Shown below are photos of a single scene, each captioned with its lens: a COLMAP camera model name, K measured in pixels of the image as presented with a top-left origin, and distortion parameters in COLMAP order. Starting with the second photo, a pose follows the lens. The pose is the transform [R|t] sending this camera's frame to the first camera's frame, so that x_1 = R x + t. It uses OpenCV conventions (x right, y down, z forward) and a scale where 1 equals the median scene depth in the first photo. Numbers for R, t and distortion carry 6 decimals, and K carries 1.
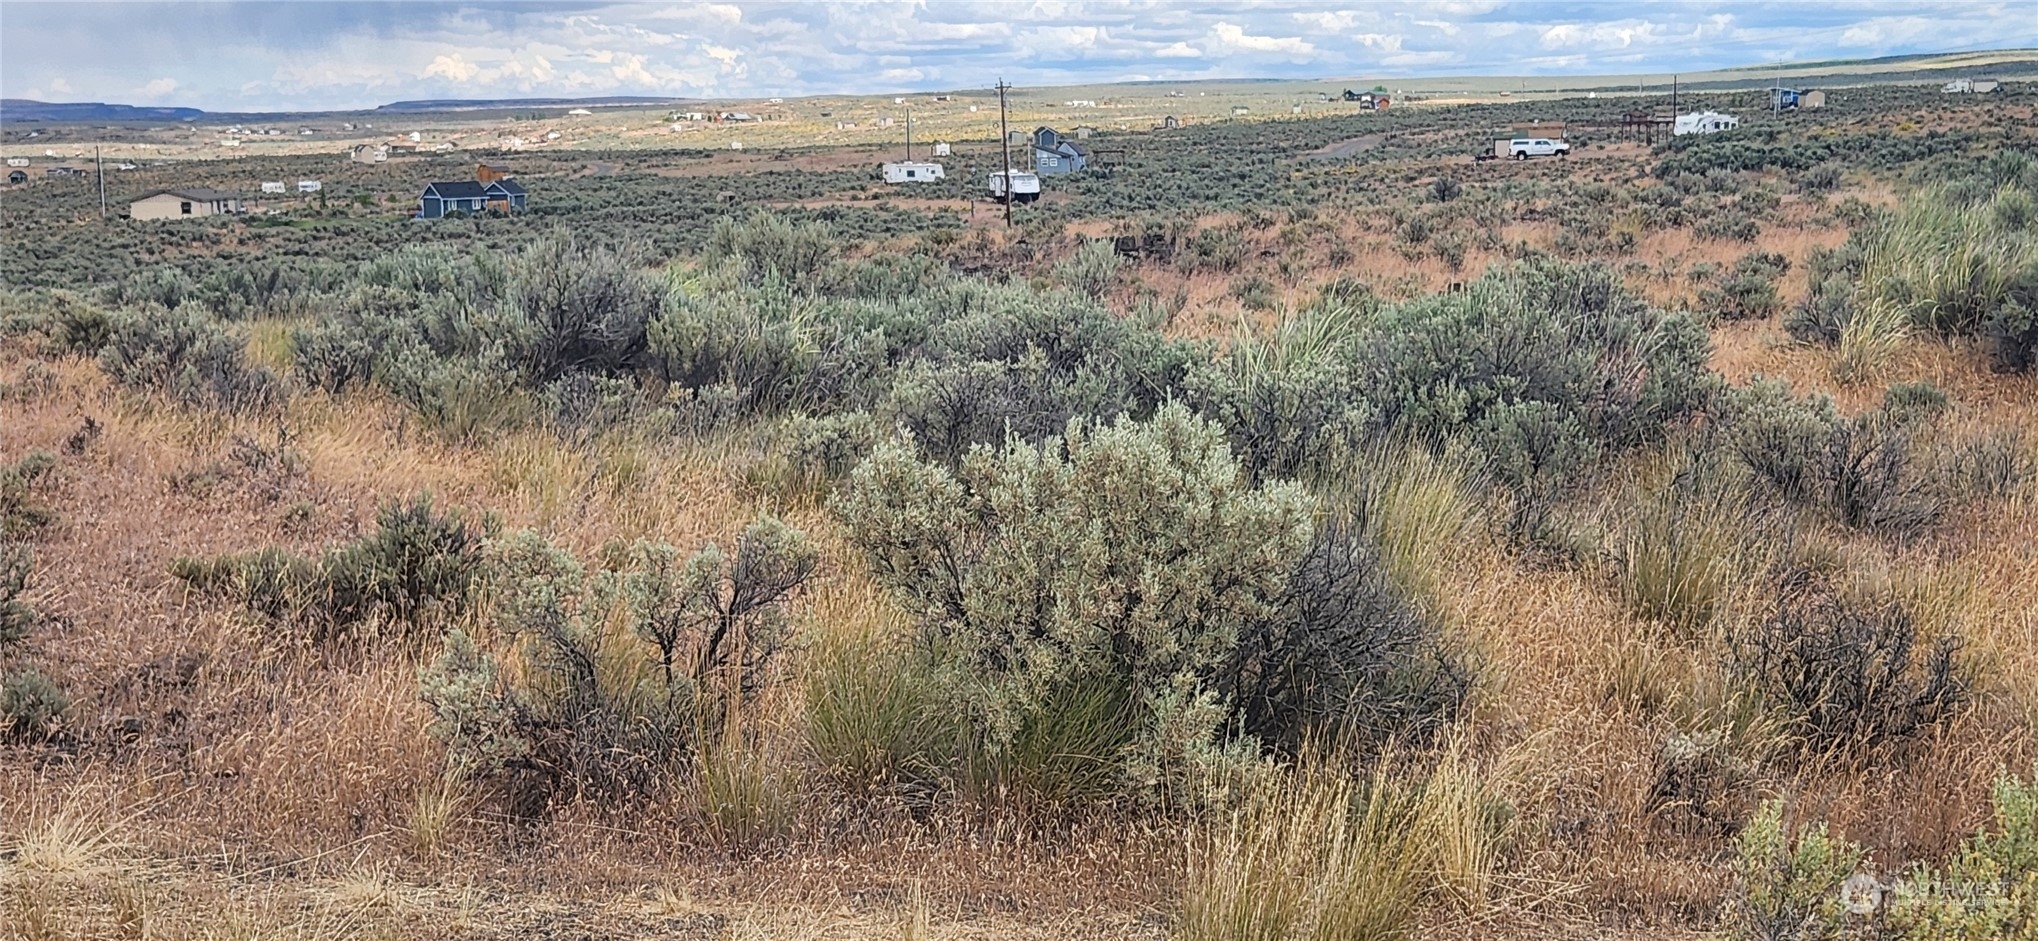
lens RADIAL K [[1266.2, 0, 1019.4], [0, 1266.2, 465.3], [0, 0, 1]] dist [0.002096, -0.005087]
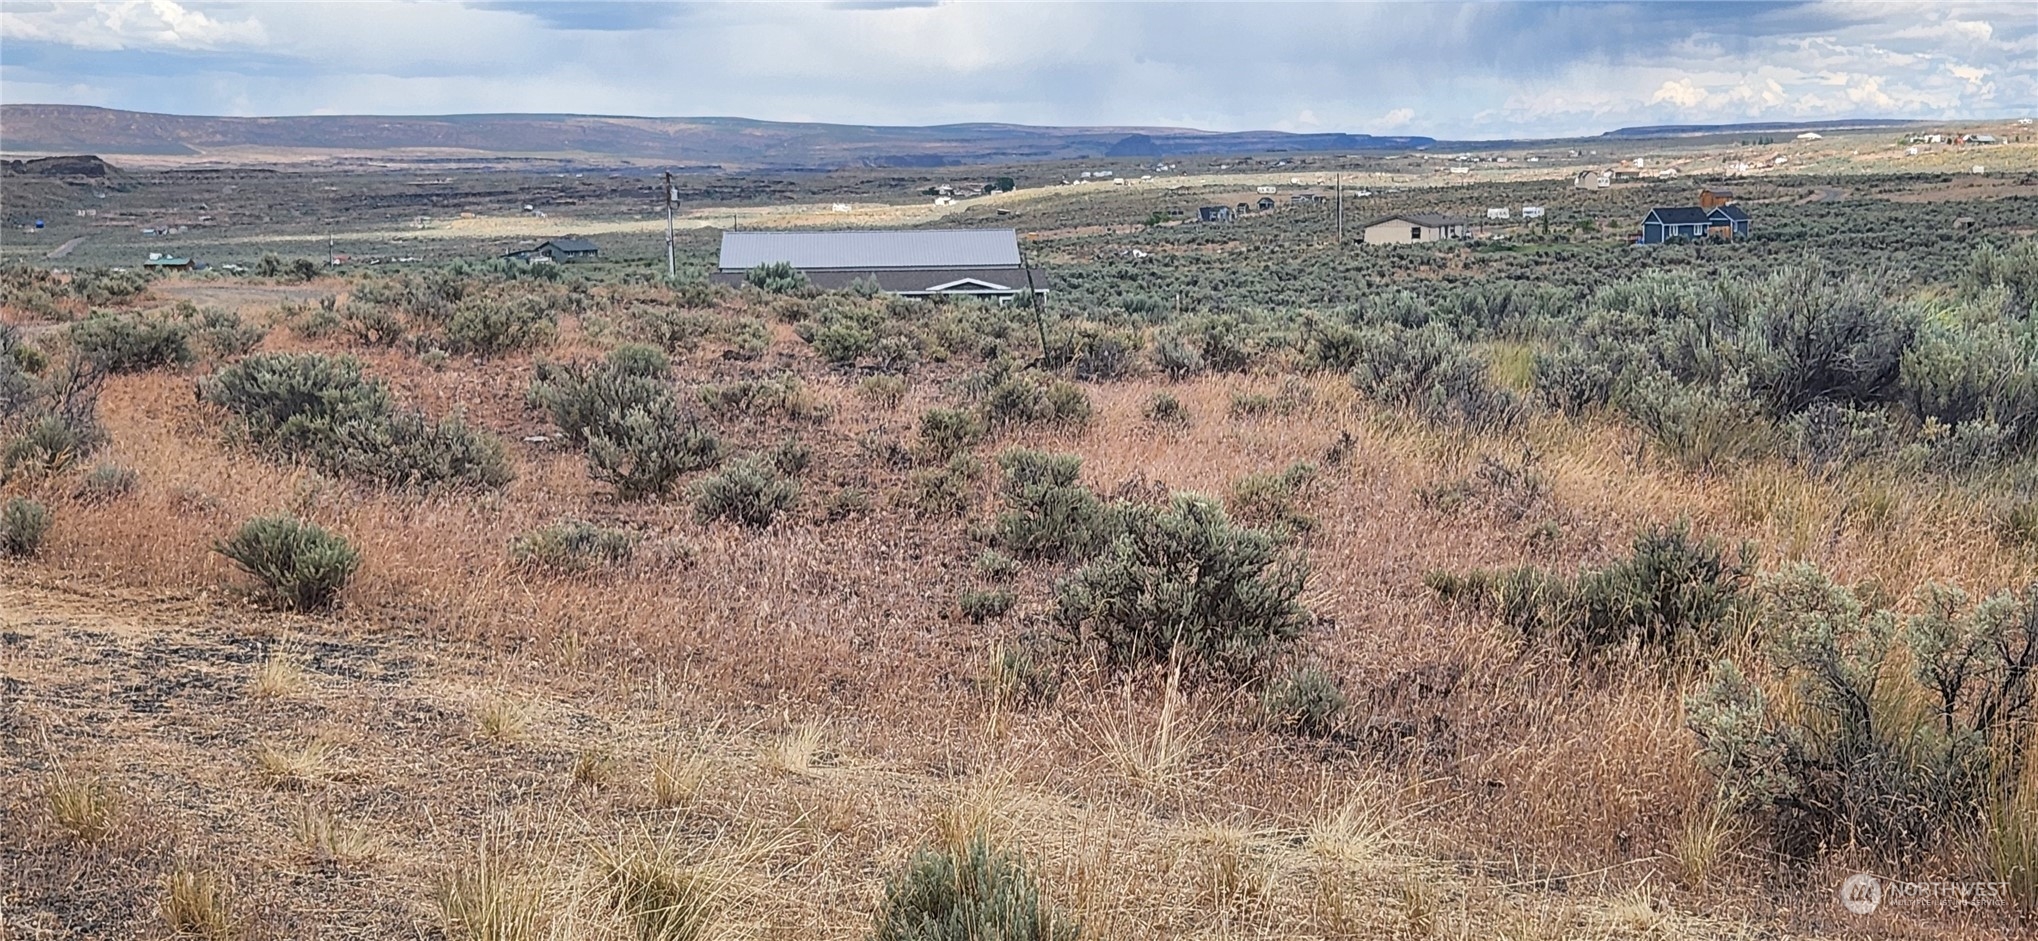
lens RADIAL K [[1266.2, 0, 1018.9], [0, 1266.2, 475.3], [0, 0, 1]] dist [0.002096, -0.005087]
pose [[0.973101, 0.046850, -0.225567, -0.735270], [-0.047978, 0.998848, 0.000479, 0.010990], [0.225329, 0.010356, 0.974228, -0.087061]]
